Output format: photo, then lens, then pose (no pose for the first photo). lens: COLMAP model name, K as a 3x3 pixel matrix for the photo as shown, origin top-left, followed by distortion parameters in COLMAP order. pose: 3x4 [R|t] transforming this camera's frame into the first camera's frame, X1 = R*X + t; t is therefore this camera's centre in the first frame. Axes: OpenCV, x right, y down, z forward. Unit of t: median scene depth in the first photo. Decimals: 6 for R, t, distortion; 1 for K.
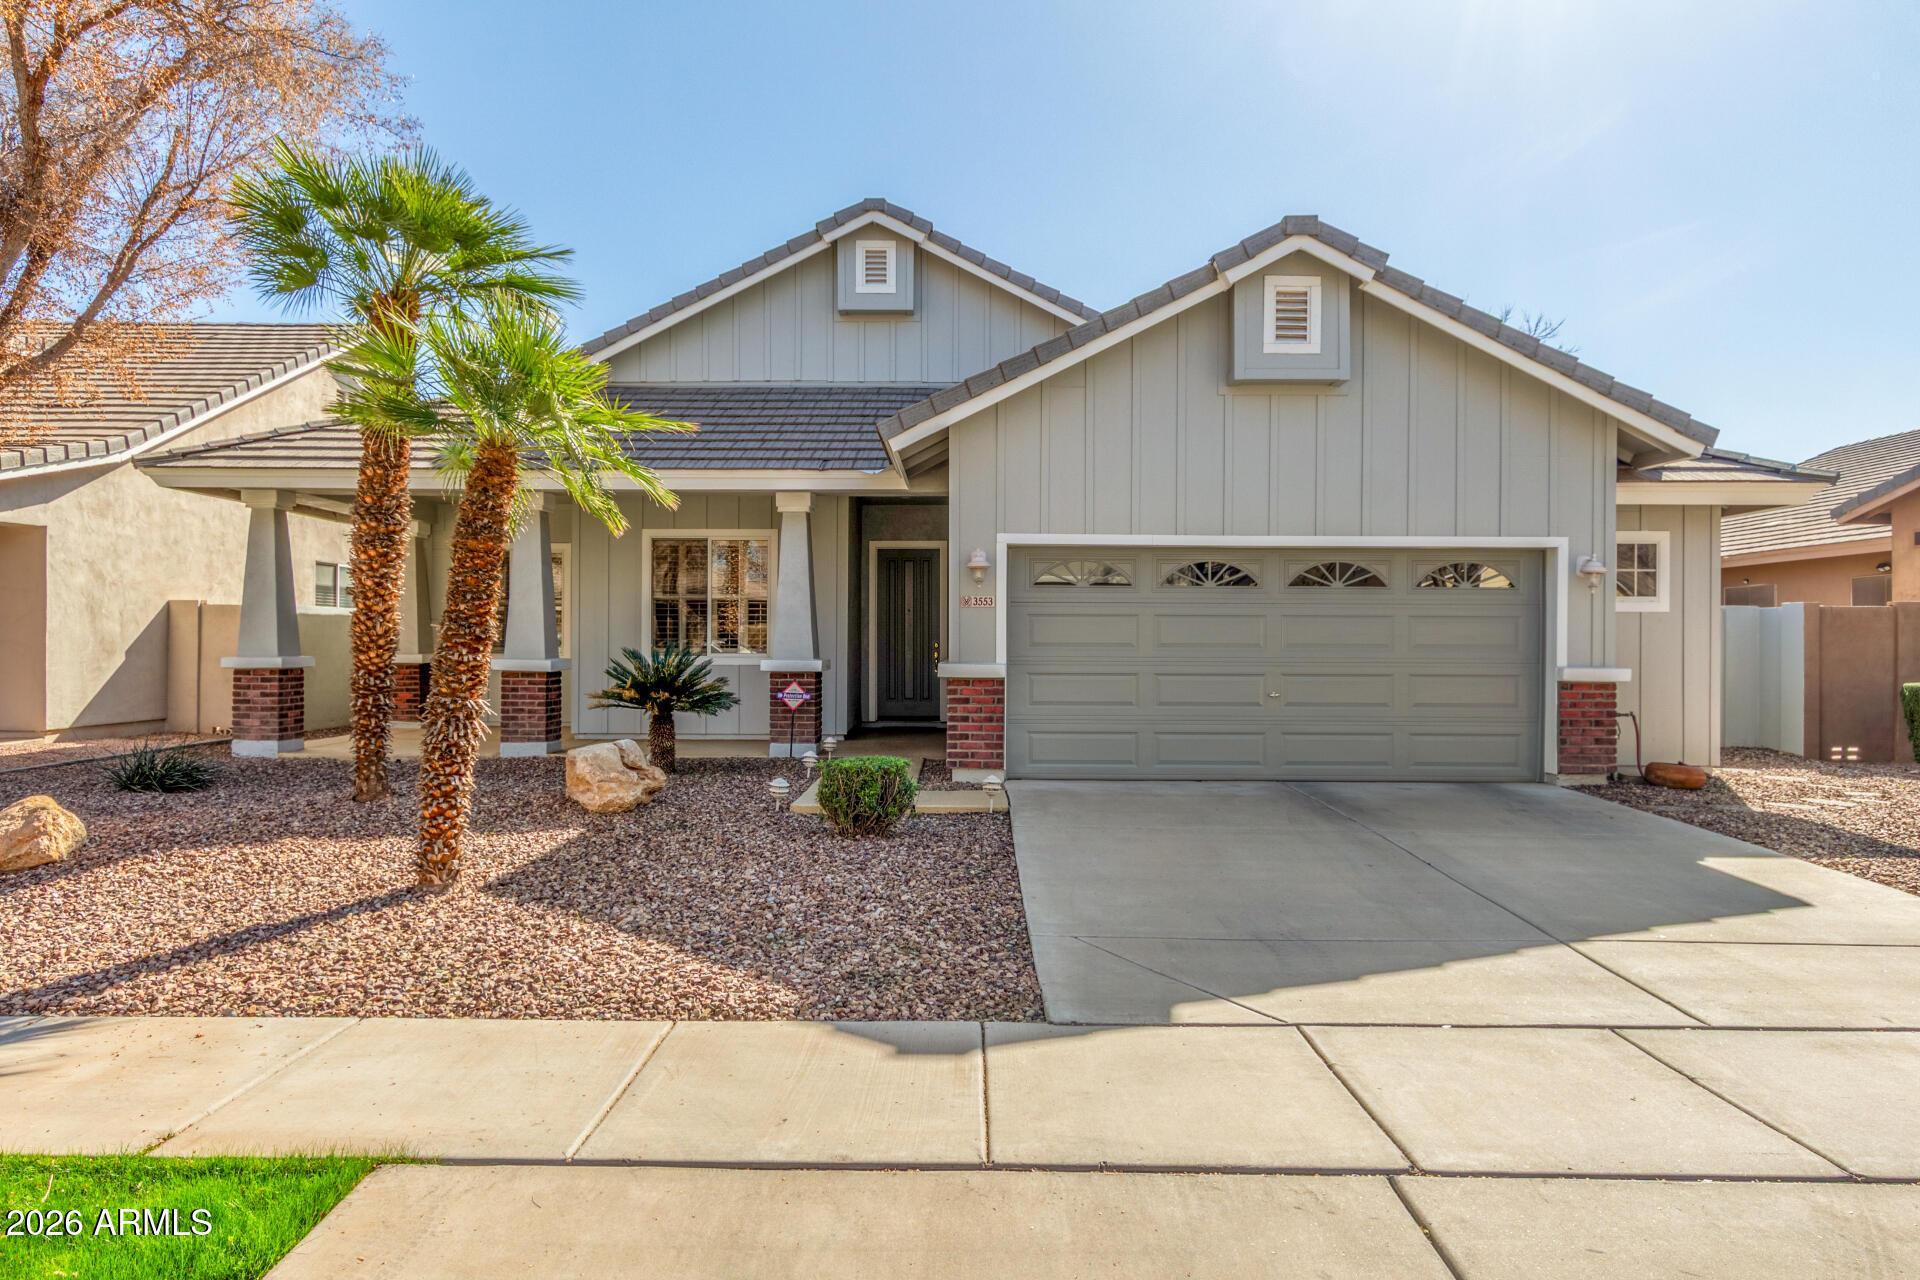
lens RADIAL K [[1164.5, 0, 959.6], [0, 1164.5, 636.7], [0, 0, 1]] dist [0.001434, -0.002542]
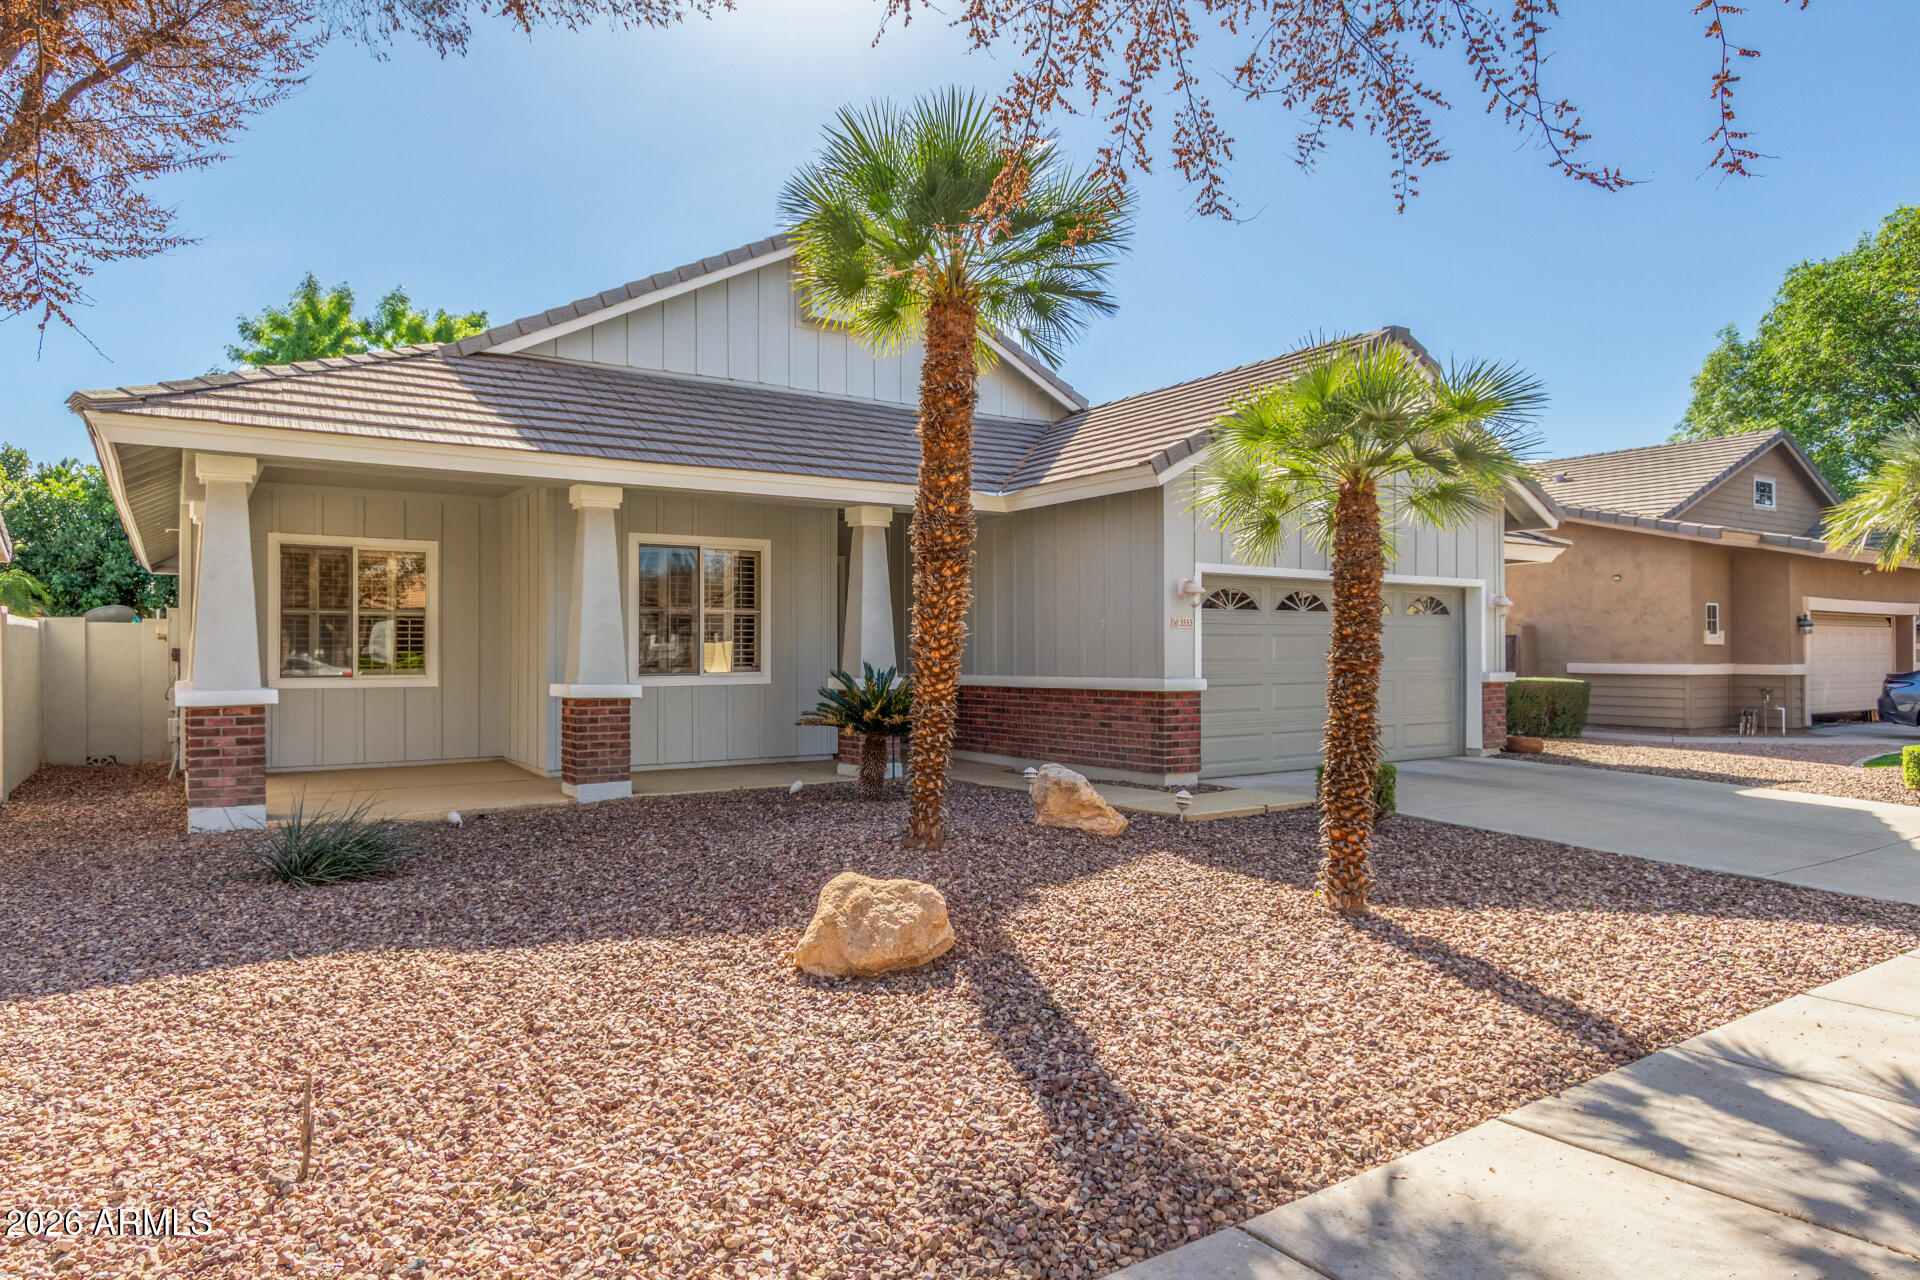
lens RADIAL K [[1221.1, 0, 963.7], [0, 1221.1, 640.1], [0, 0, 1]] dist [0.004126, 0.000540]
pose [[0.828825, -0.000970, 0.559507, -0.797725], [0.006851, 0.999941, -0.008414, -0.005147], [-0.559466, 0.010807, 0.828783, 0.143872]]
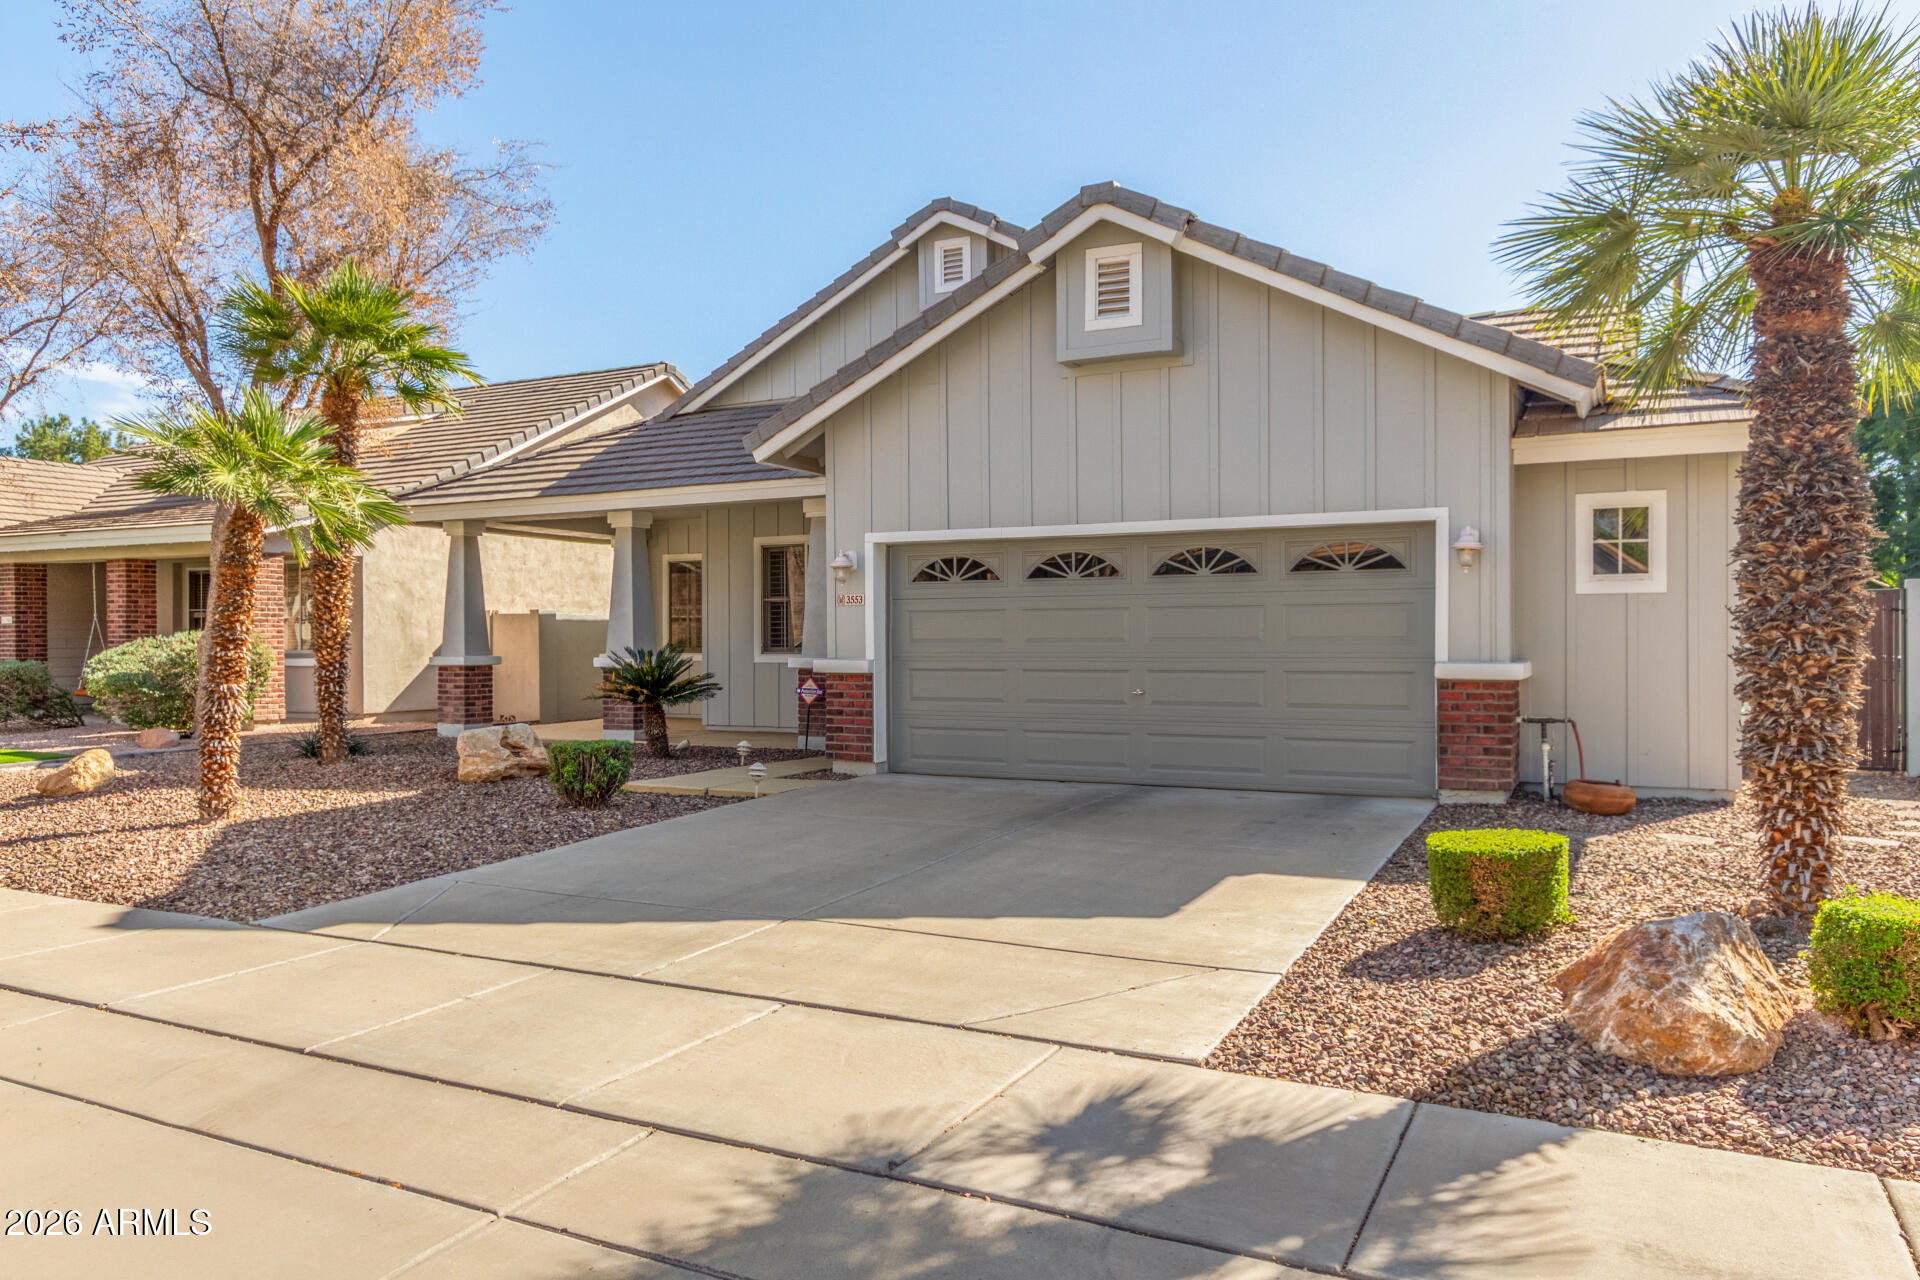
lens RADIAL K [[1285.0, 0, 965.7], [0, 1285.0, 642.1], [0, 0, 1]] dist [-0.002786, -0.002264]
pose [[0.898418, -0.008492, -0.439059, 0.599598], [0.010972, 0.999935, 0.003110, 0.004858], [0.439004, -0.007612, 0.898453, 0.014399]]
